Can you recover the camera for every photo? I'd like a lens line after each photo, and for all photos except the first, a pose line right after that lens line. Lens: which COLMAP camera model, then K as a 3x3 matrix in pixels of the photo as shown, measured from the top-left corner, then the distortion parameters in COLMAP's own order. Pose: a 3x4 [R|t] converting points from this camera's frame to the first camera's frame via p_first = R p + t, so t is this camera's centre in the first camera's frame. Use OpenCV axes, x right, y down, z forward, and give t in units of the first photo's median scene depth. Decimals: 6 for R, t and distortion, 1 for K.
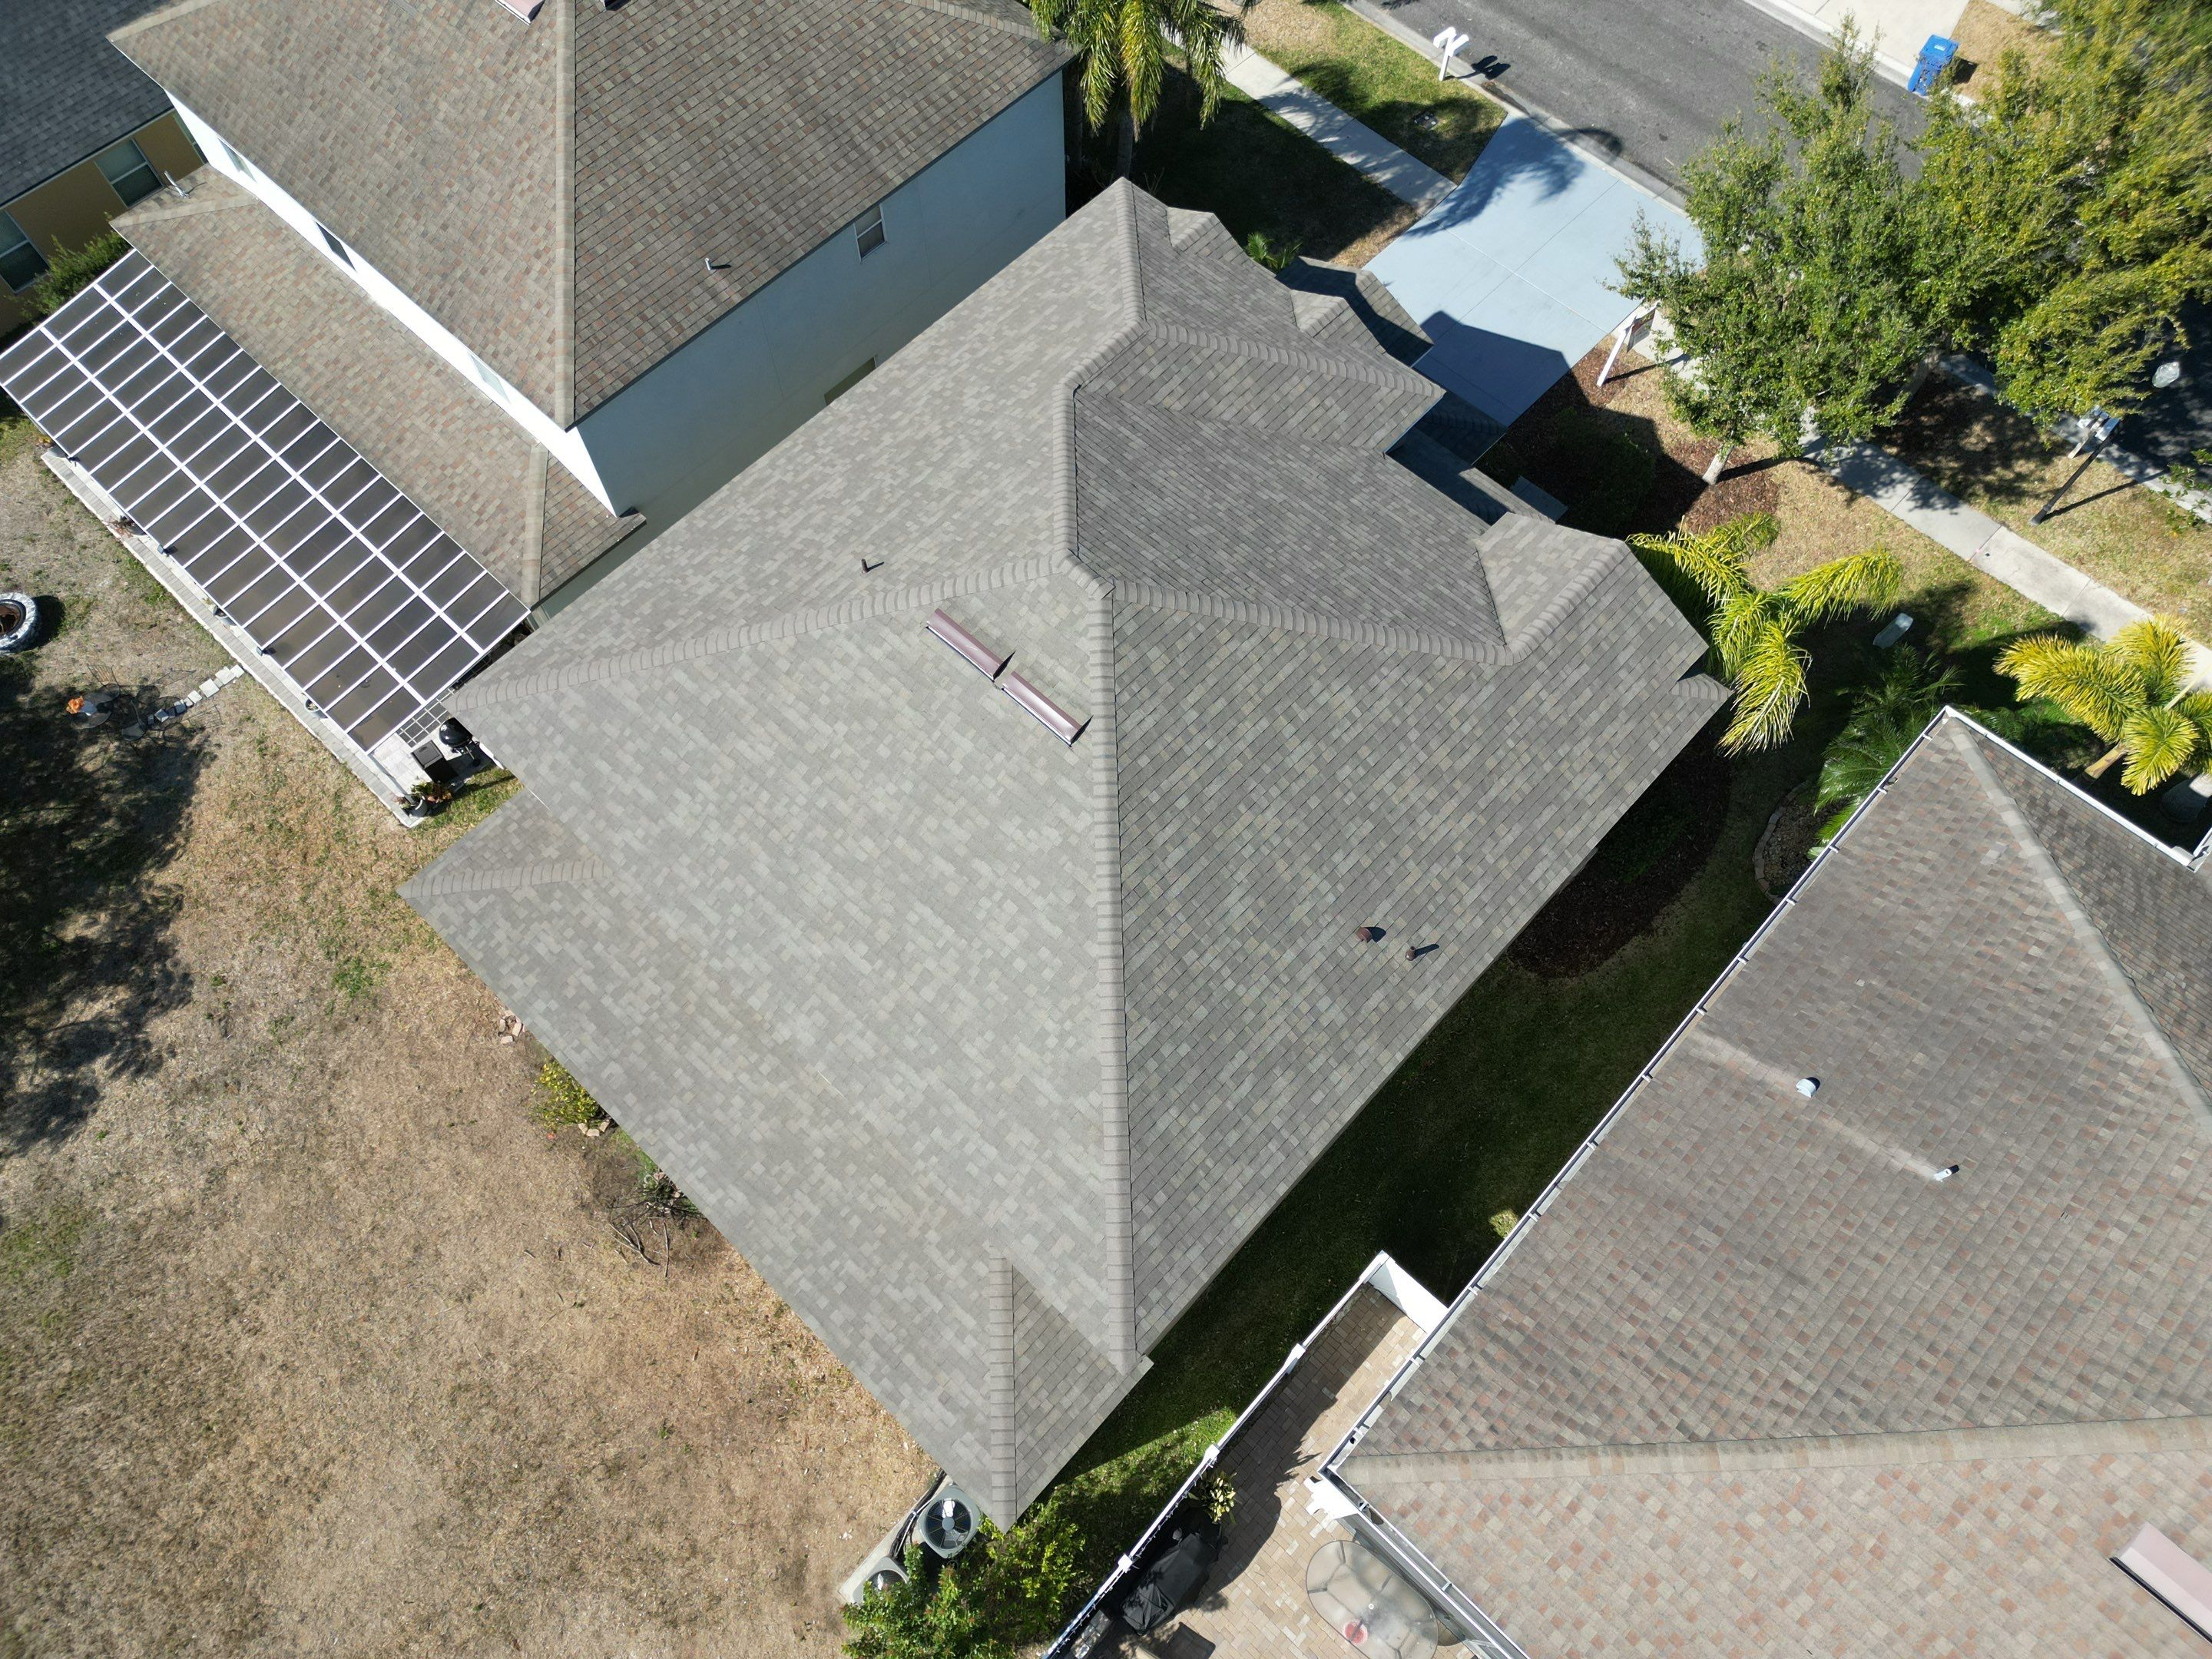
lens RADIAL K [[1547.8, 0, 1083.6], [0, 1547.8, 830.0], [0, 0, 1]] dist [0.066481, -0.062026]
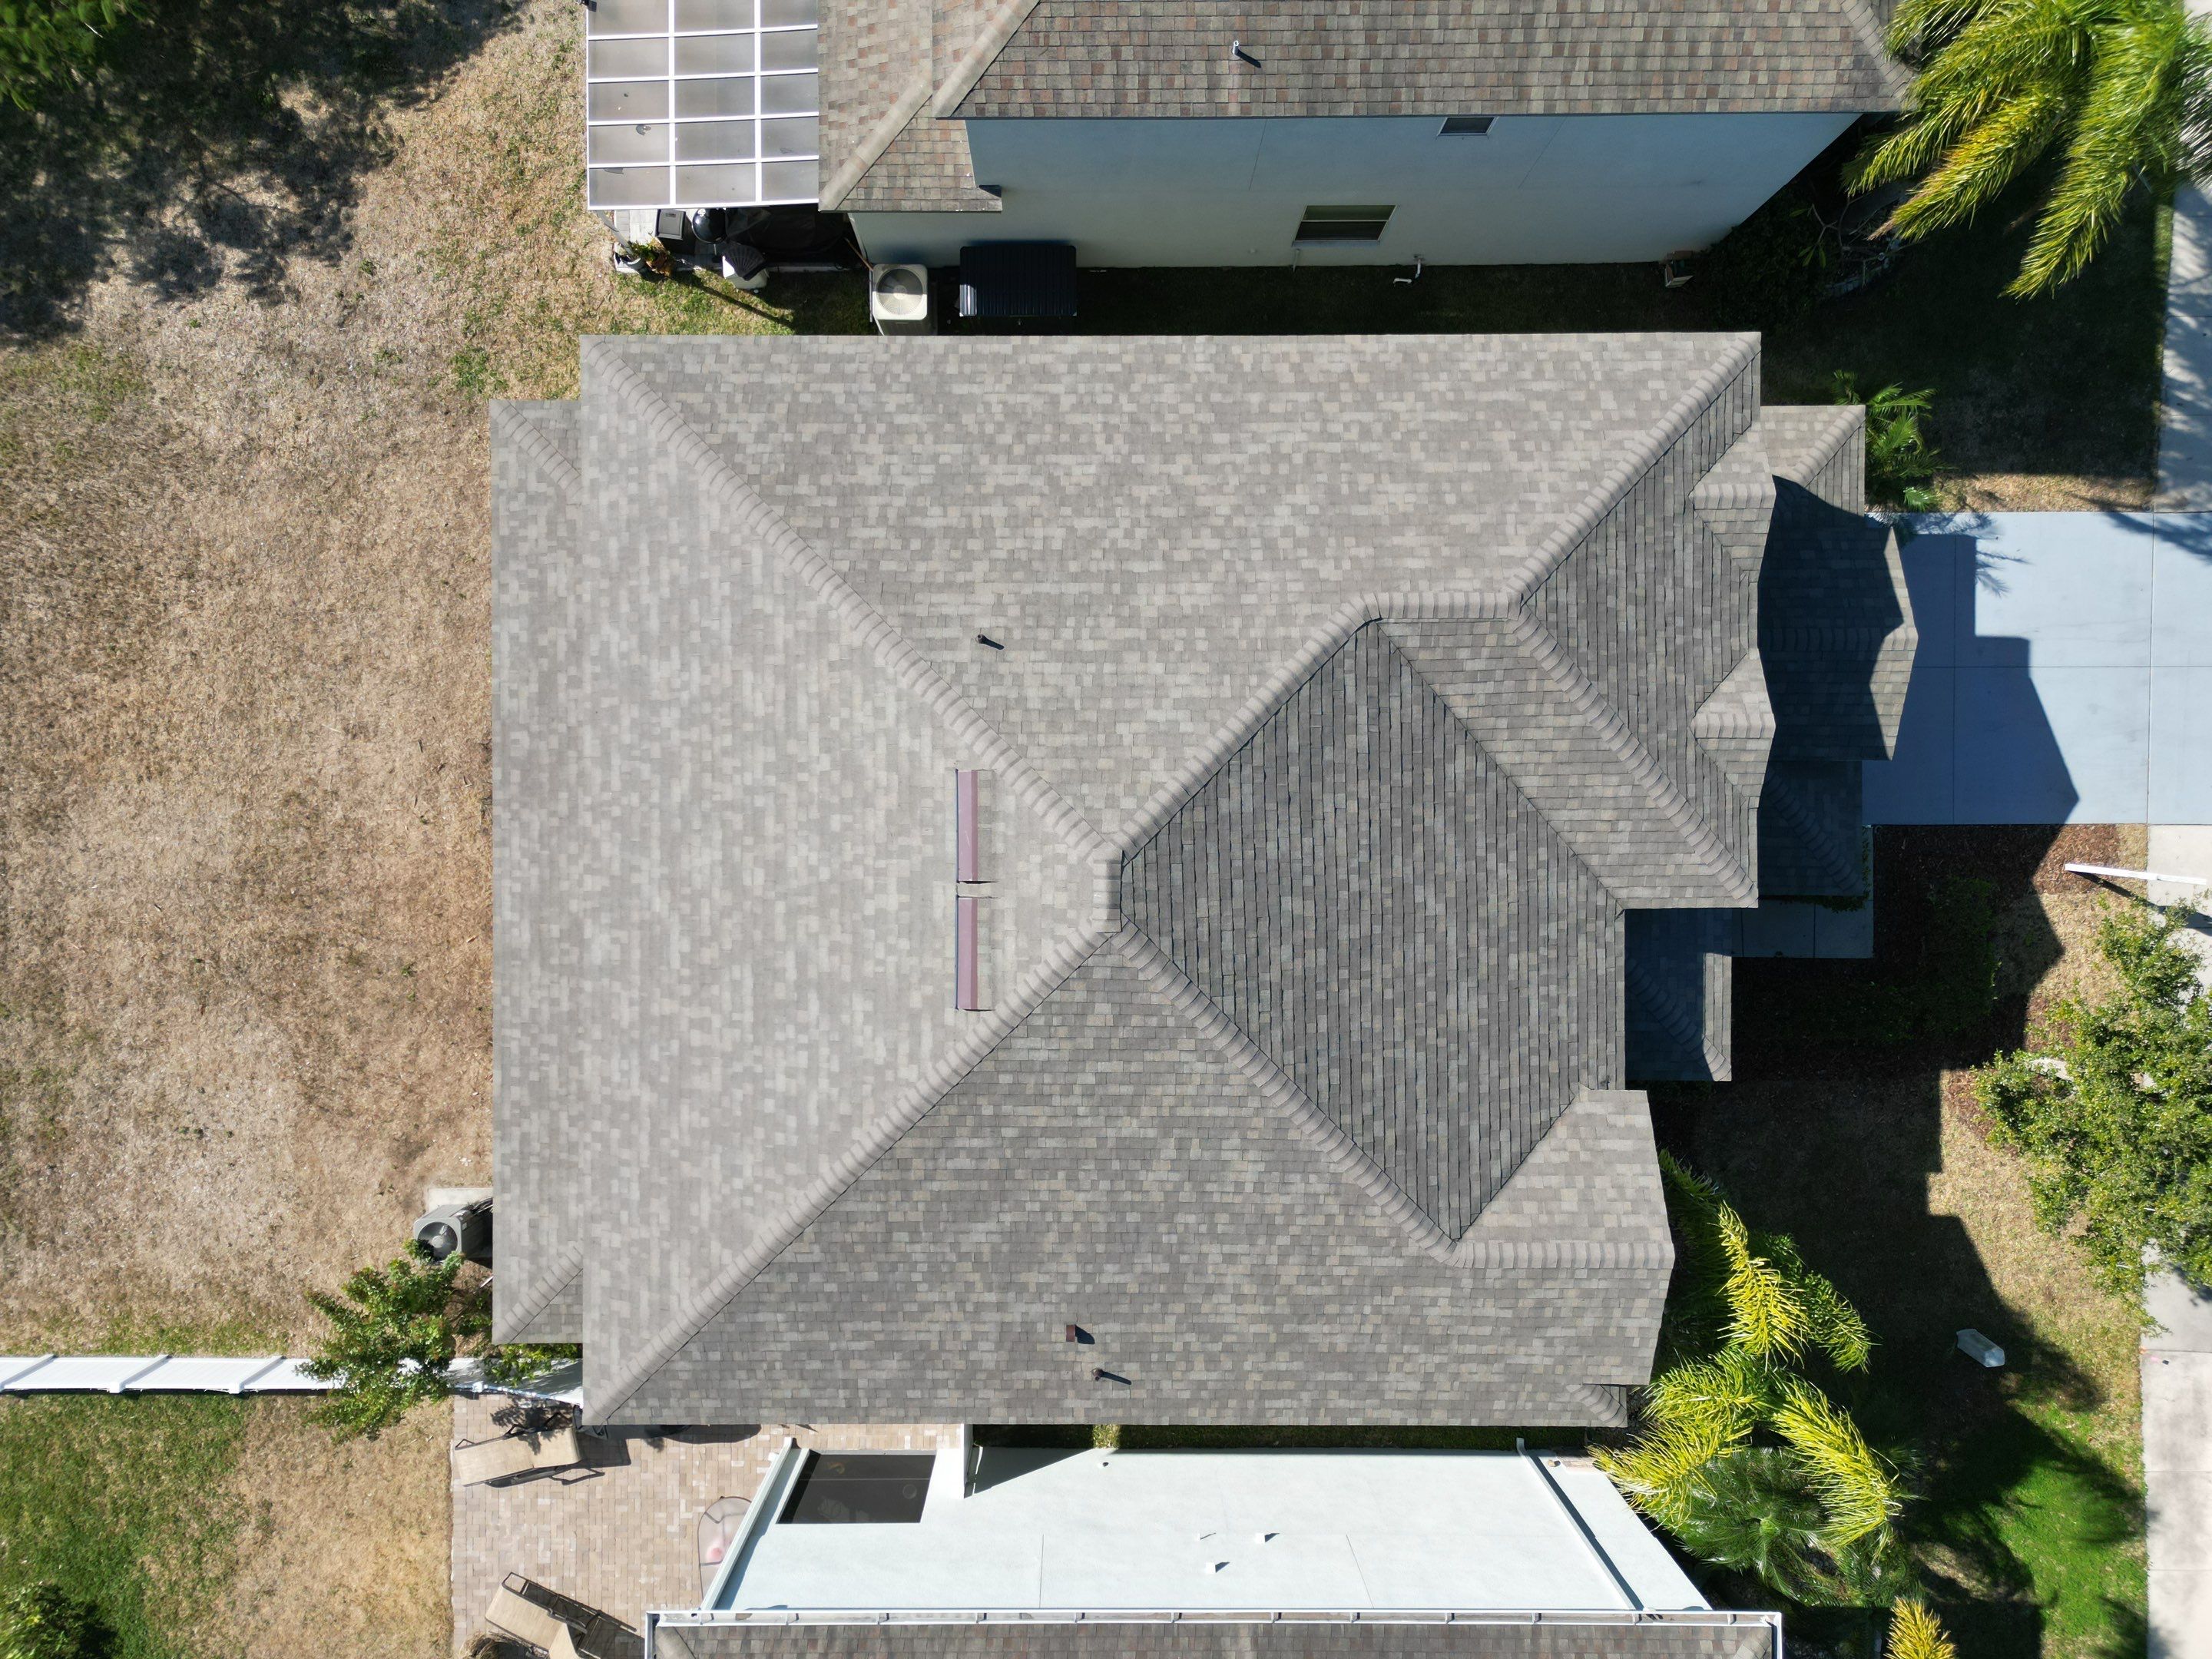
lens RADIAL K [[1547.8, 0, 1082.9], [0, 1547.8, 828.7], [0, 0, 1]] dist [0.066481, -0.062026]
pose [[0.687505, 0.726068, 0.012707, -0.035984], [-0.655416, 0.612881, 0.441368, -0.442094], [0.312676, -0.311771, 0.897236, 0.222206]]
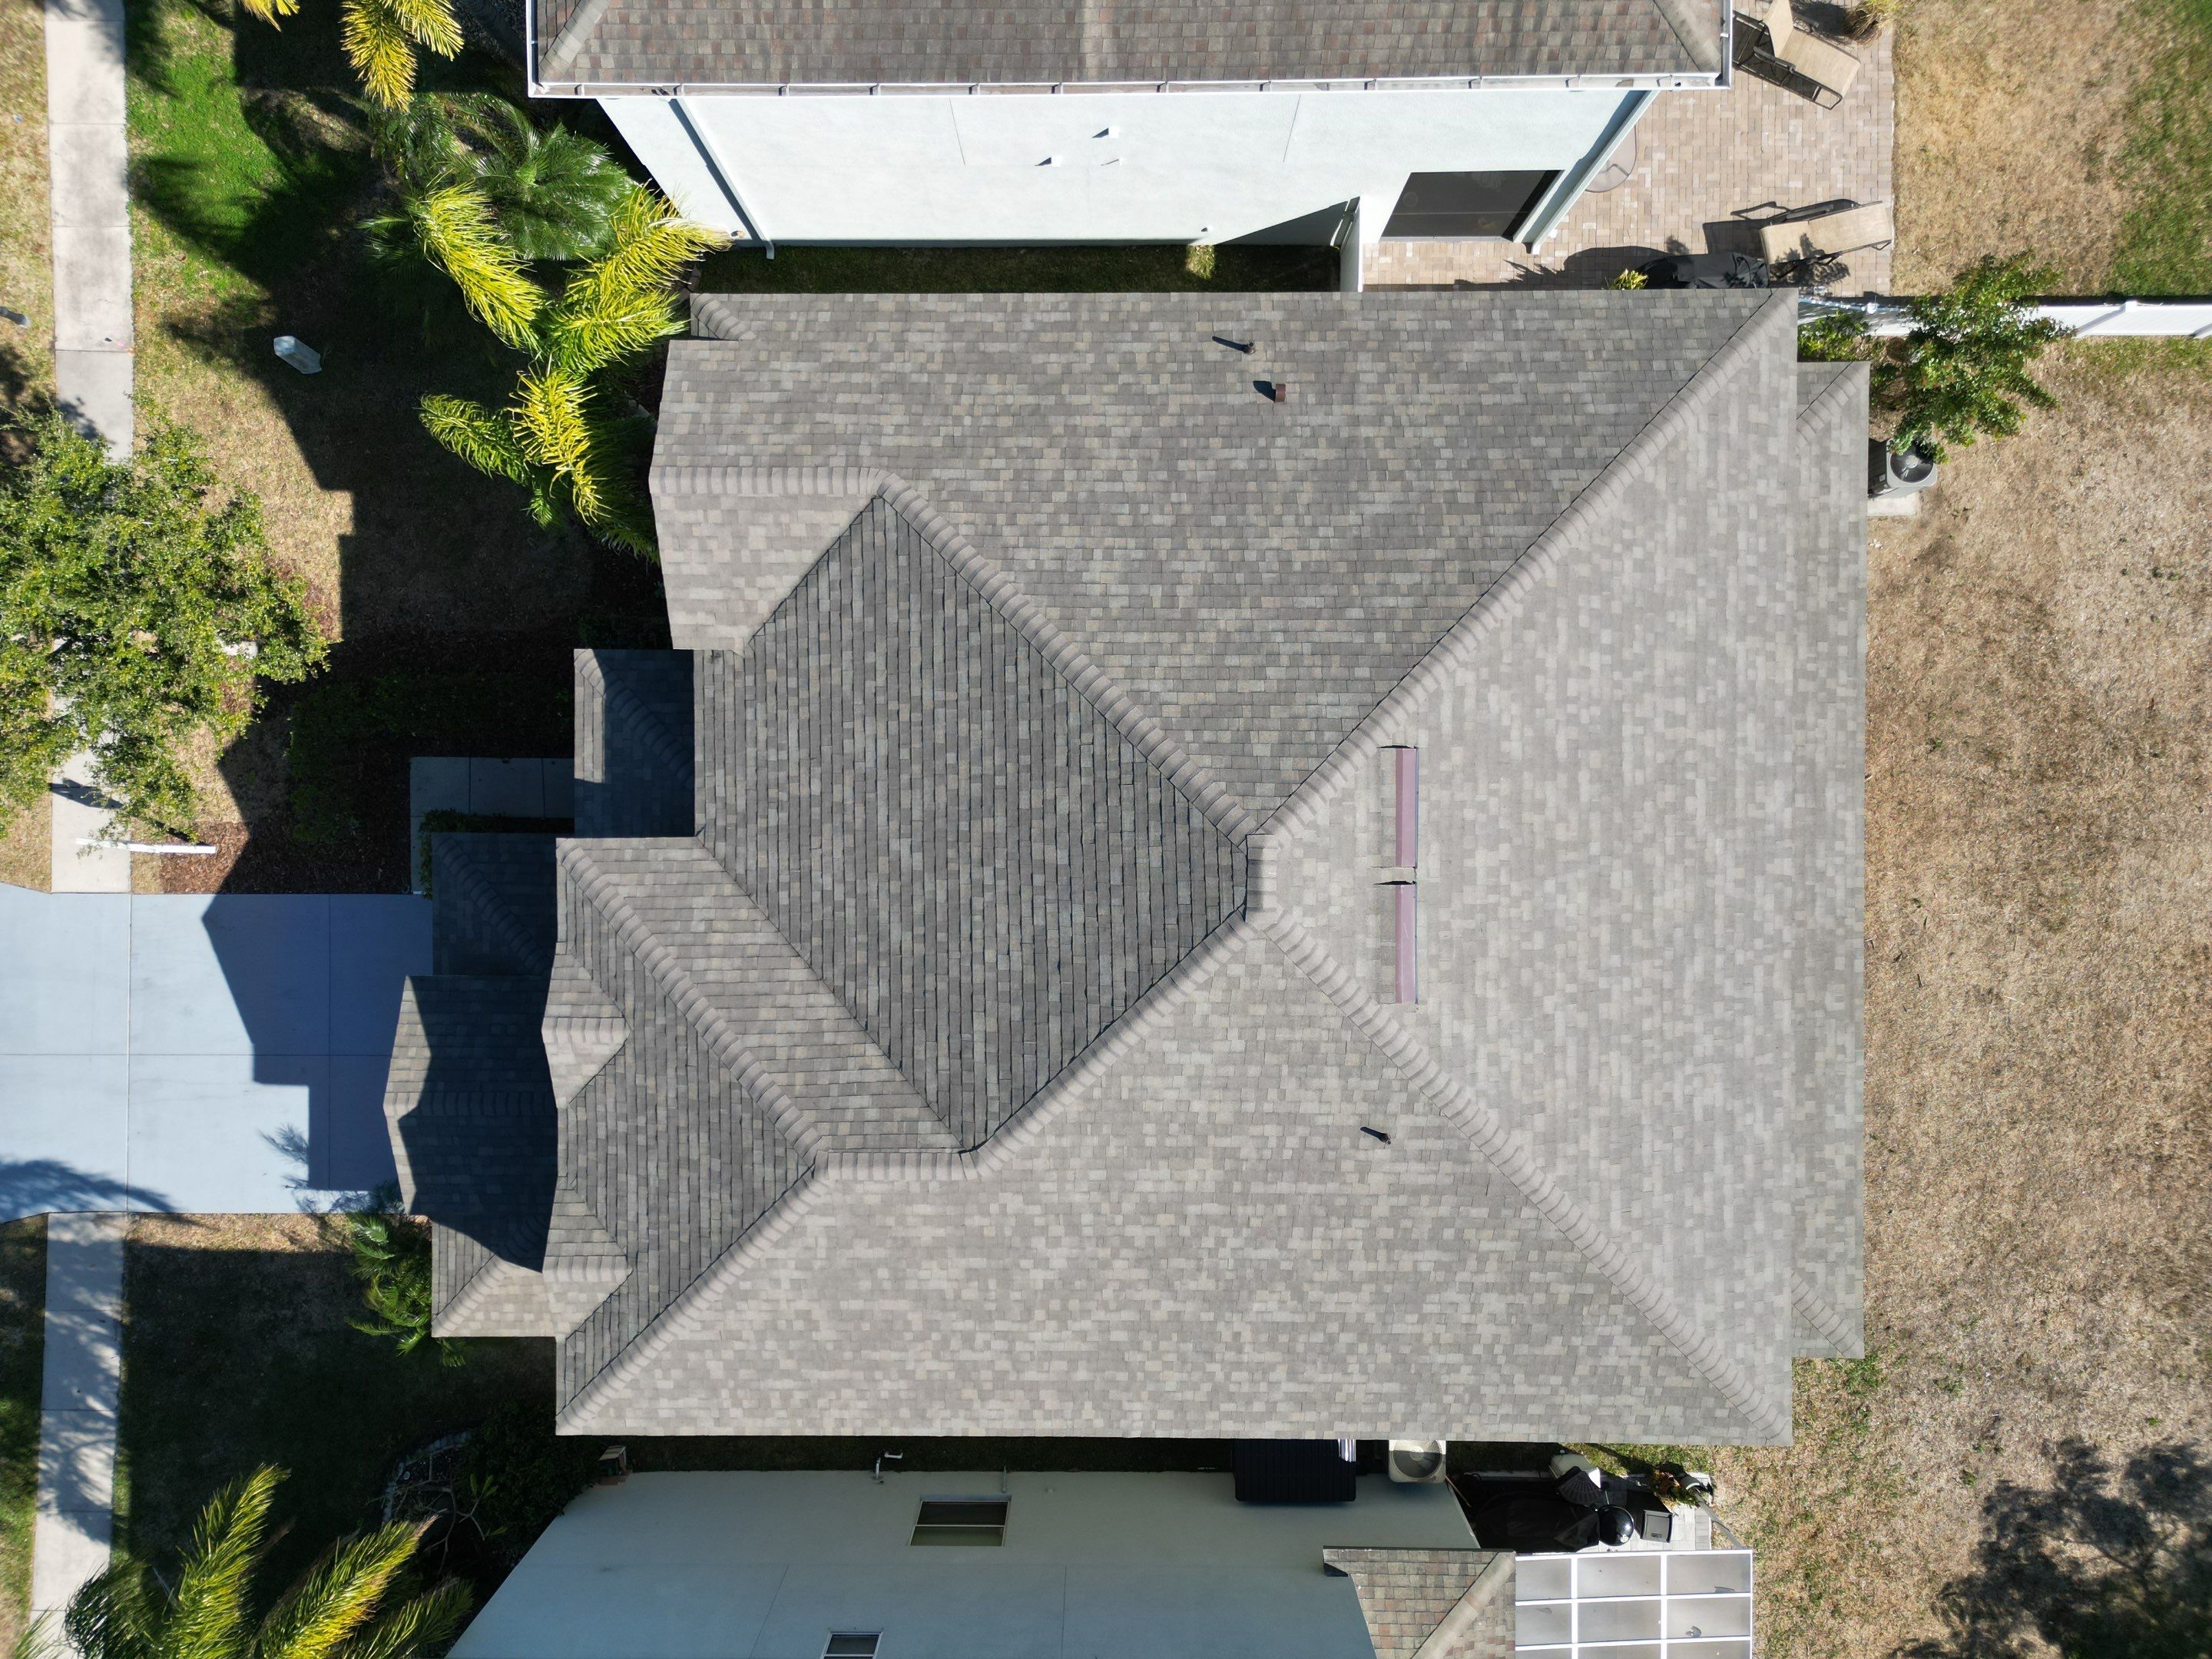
lens RADIAL K [[1547.8, 0, 1086.6], [0, 1547.8, 830.2], [0, 0, 1]] dist [0.066481, -0.062026]
pose [[-0.686042, -0.727464, 0.011926, 0.055805], [0.664126, -0.619447, 0.418595, -0.435963], [-0.297126, 0.295094, 0.908095, 0.260868]]
